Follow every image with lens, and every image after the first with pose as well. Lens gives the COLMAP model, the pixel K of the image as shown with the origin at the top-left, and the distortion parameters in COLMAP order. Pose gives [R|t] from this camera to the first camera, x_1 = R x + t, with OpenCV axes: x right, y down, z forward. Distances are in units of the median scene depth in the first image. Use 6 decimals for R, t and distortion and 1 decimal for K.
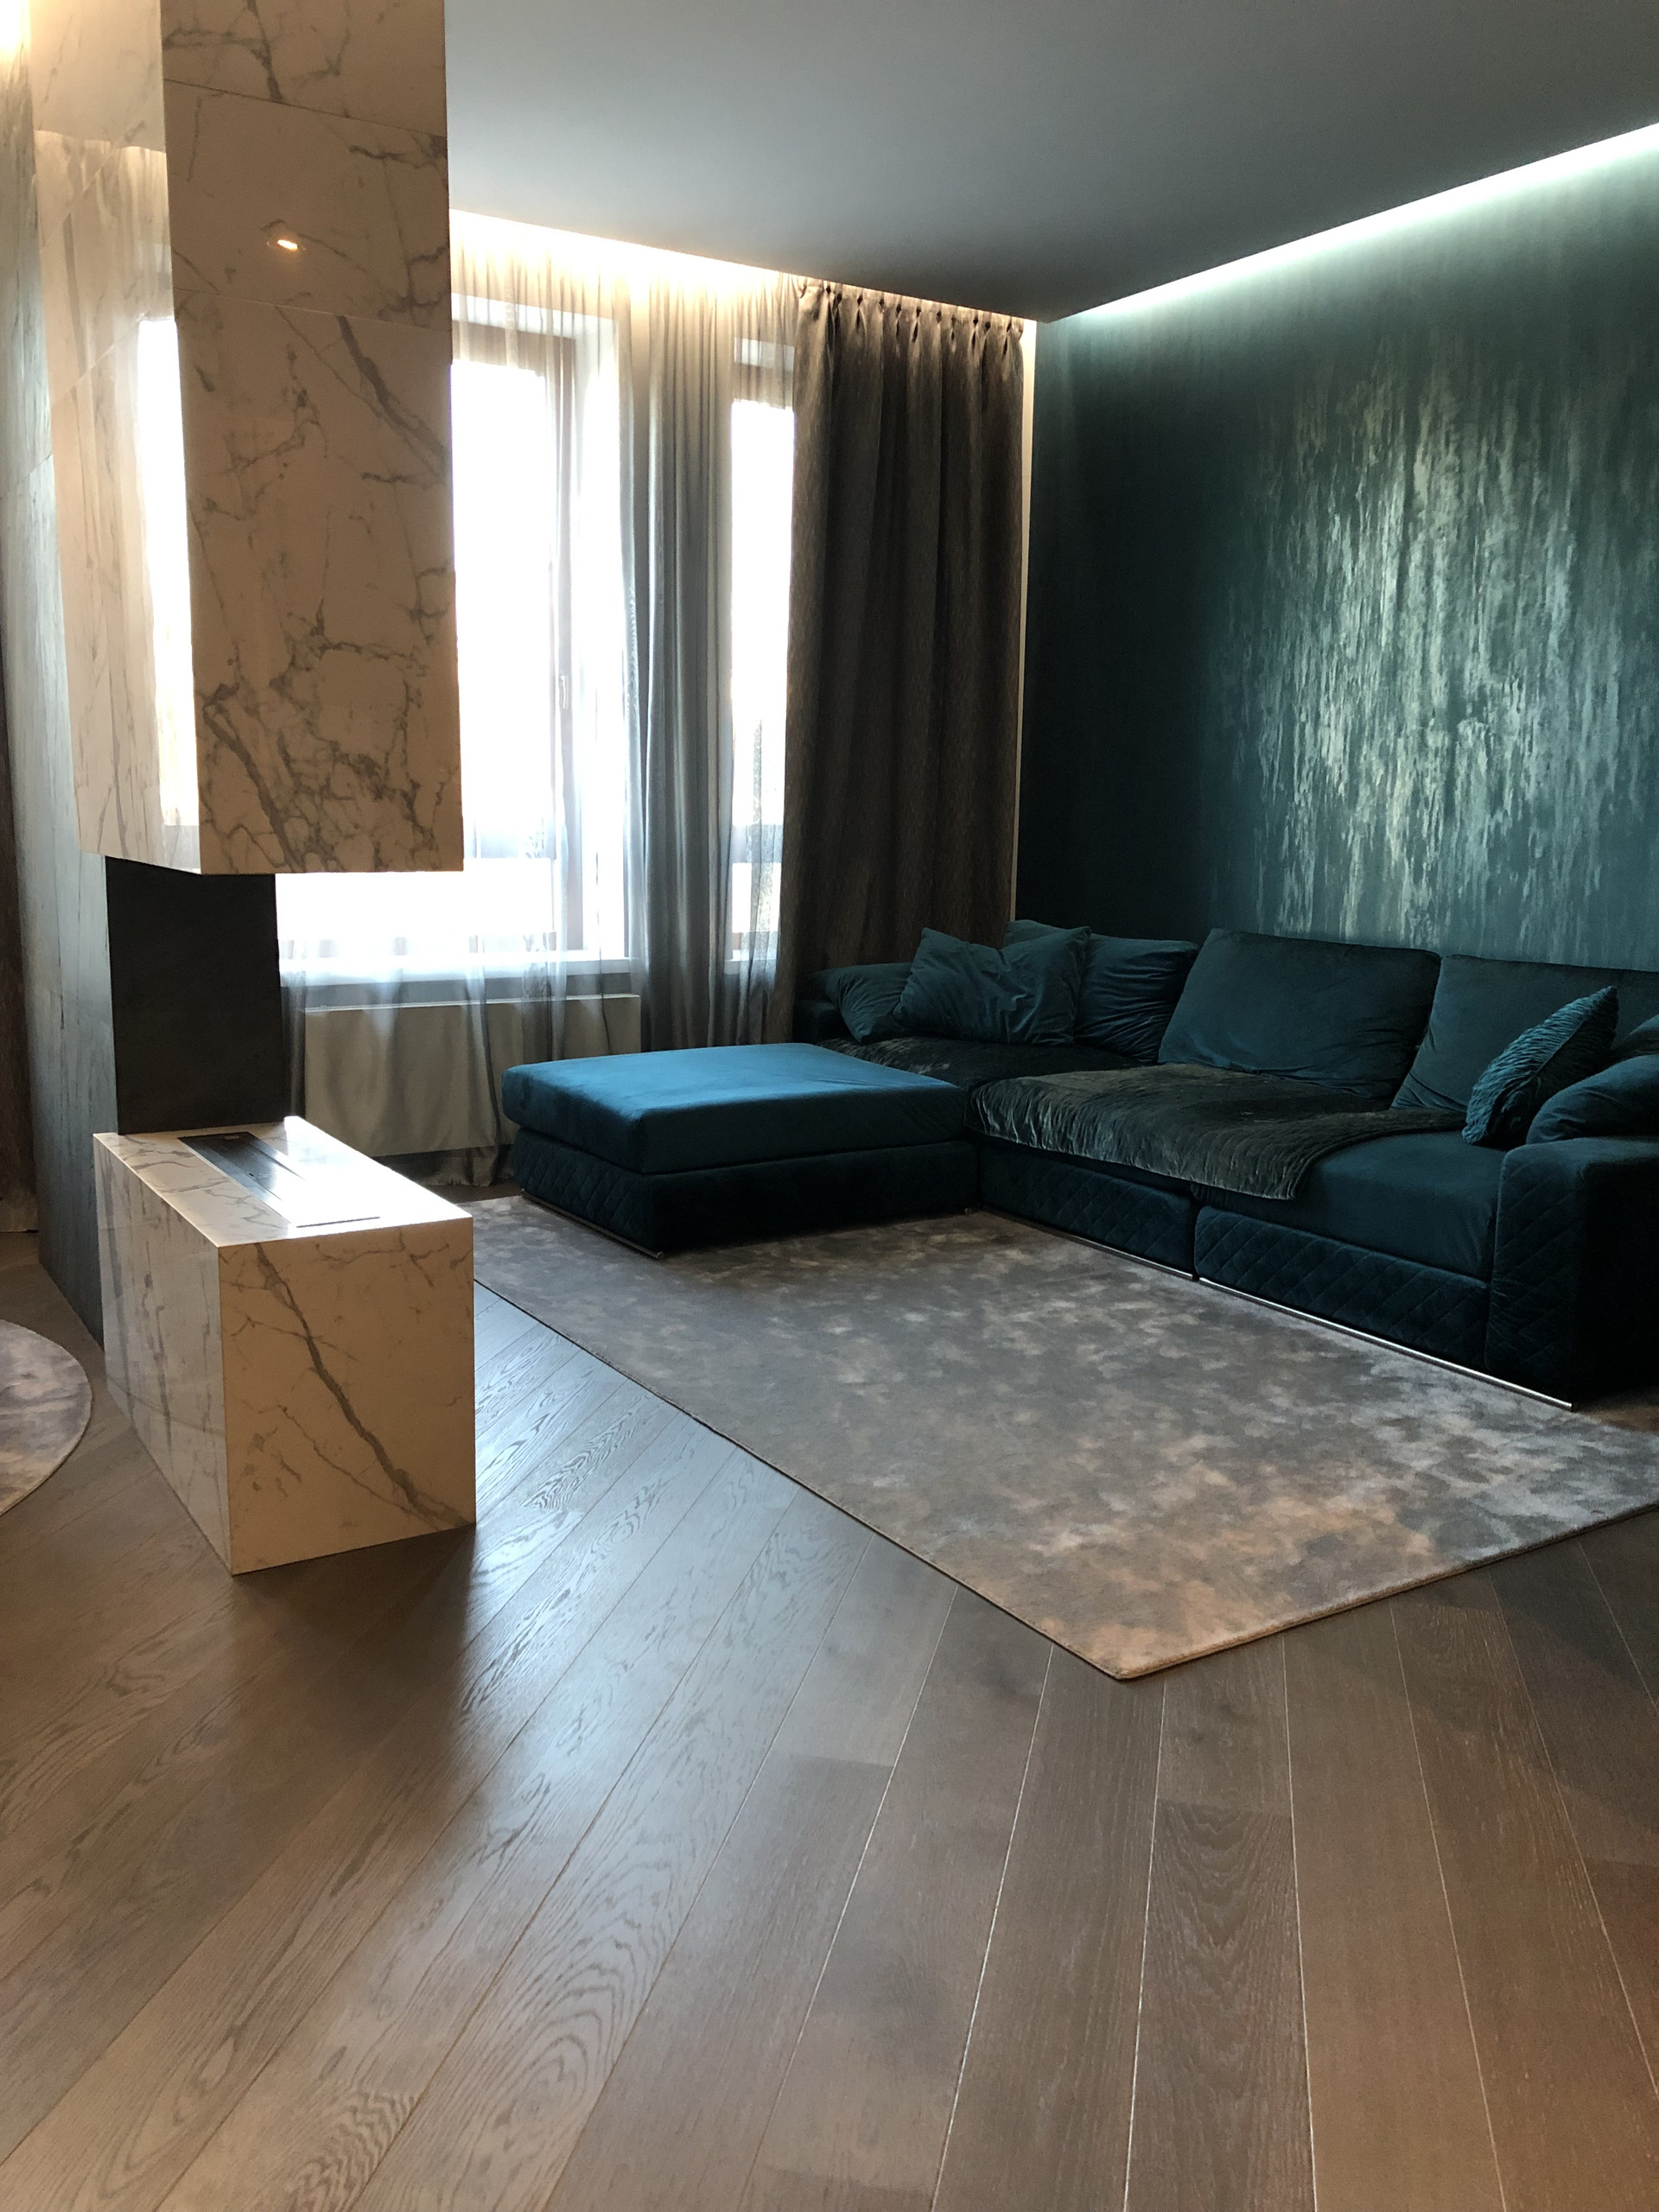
lens RADIAL K [[1792.1, 0, 817.7], [0, 1792.1, 1105.9], [0, 0, 1]] dist [0.059130, -0.103498]
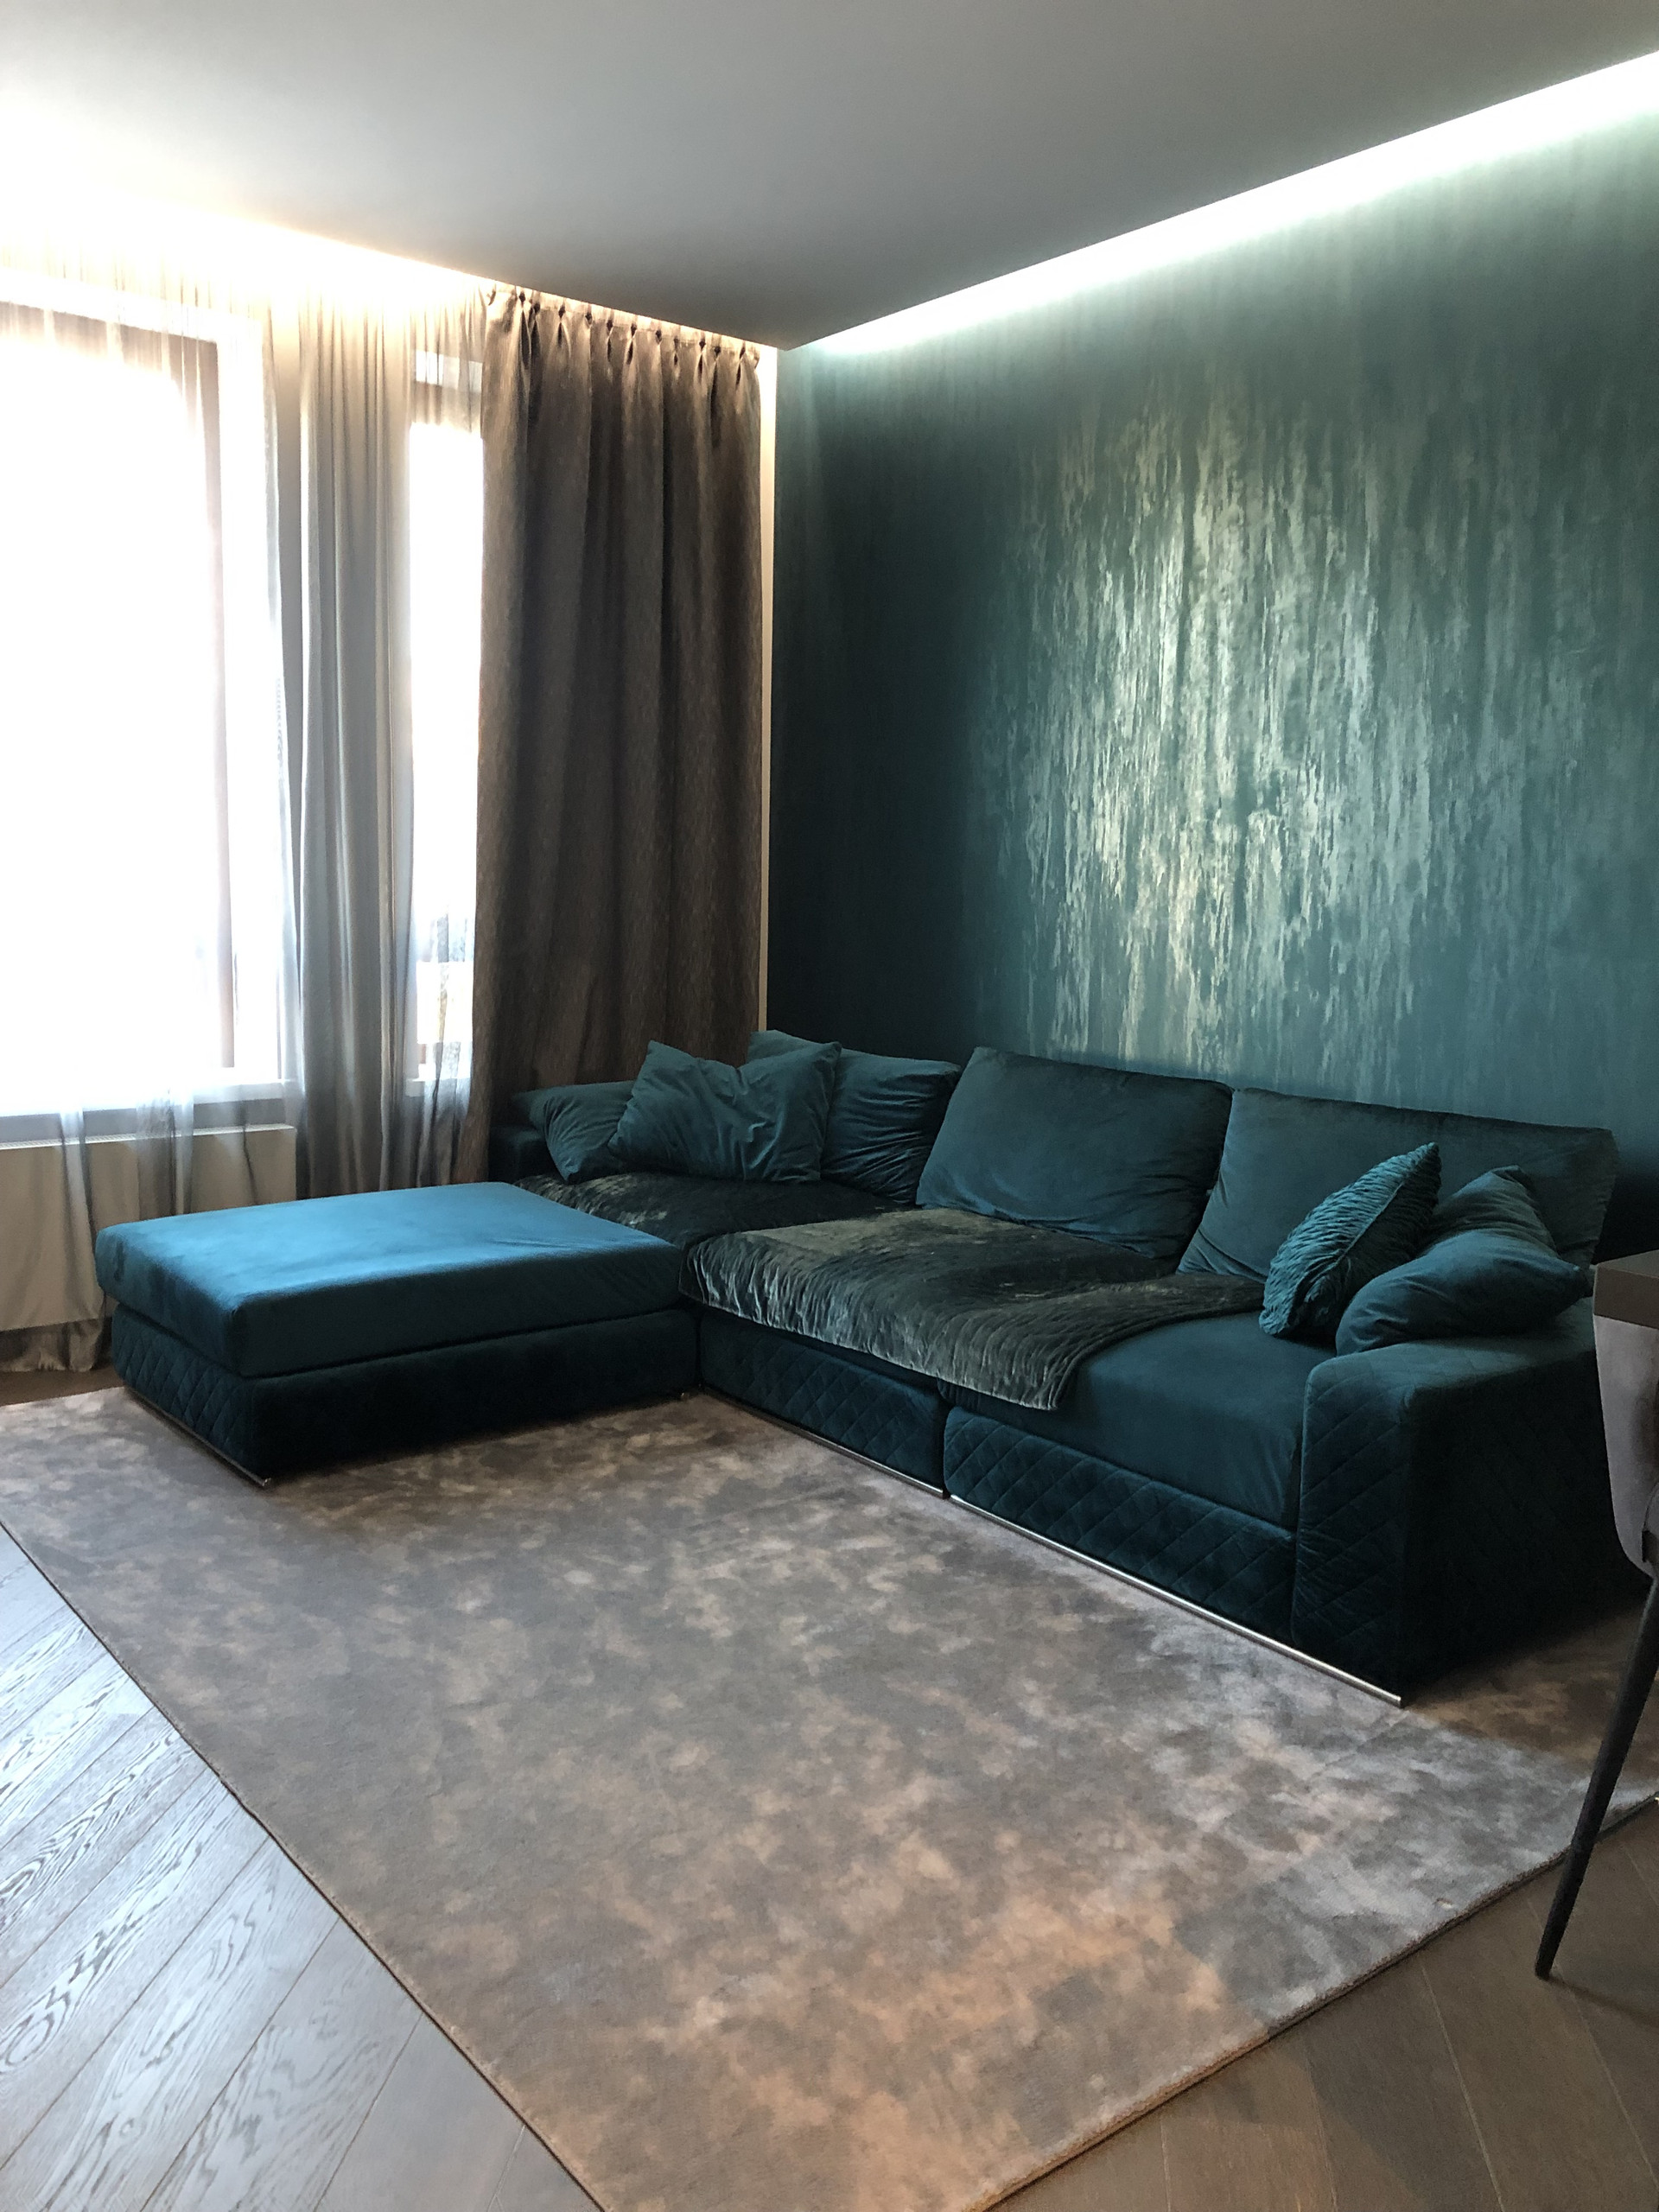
lens RADIAL K [[1794.1, 0, 829.5], [0, 1794.1, 1106.0], [0, 0, 1]] dist [0.129026, -0.386591]
pose [[0.994598, -0.006228, 0.103617, 0.067677], [0.009943, 0.999325, -0.035376, -0.045911], [-0.103327, 0.036215, 0.993988, 0.172927]]
